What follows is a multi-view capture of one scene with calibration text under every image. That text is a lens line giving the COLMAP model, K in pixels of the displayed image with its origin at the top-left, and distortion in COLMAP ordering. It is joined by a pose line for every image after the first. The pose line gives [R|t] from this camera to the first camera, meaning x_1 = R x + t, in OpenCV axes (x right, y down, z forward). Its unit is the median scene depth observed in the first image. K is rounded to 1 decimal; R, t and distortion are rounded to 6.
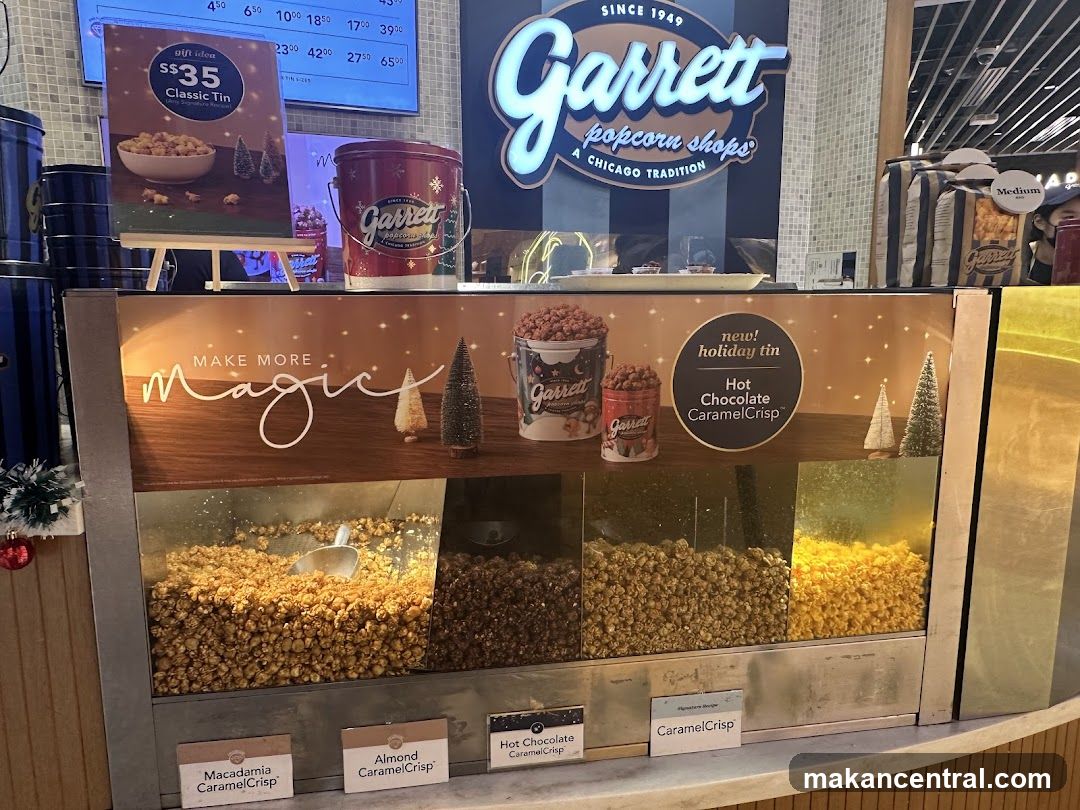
lens RADIAL K [[738.2, 0, 540.4], [0, 738.2, 414.0], [0, 0, 1]] dist [0.013730, -0.018779]
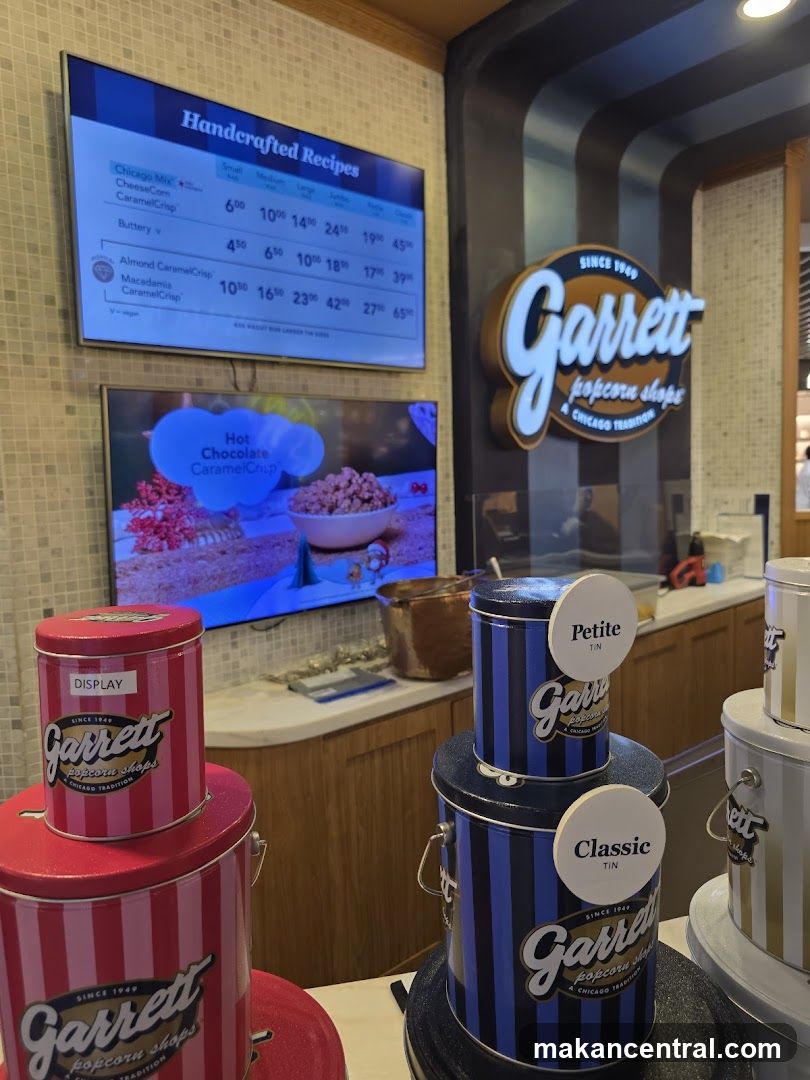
lens RADIAL K [[738.2, 0, 400.4], [0, 738.2, 533.2], [0, 0, 1]] dist [0.013730, -0.018779]
pose [[0.953609, -0.053987, 0.296167, -0.417524], [0.076651, 0.994908, -0.065448, -0.144919], [-0.291126, 0.085113, 0.952891, 0.178168]]
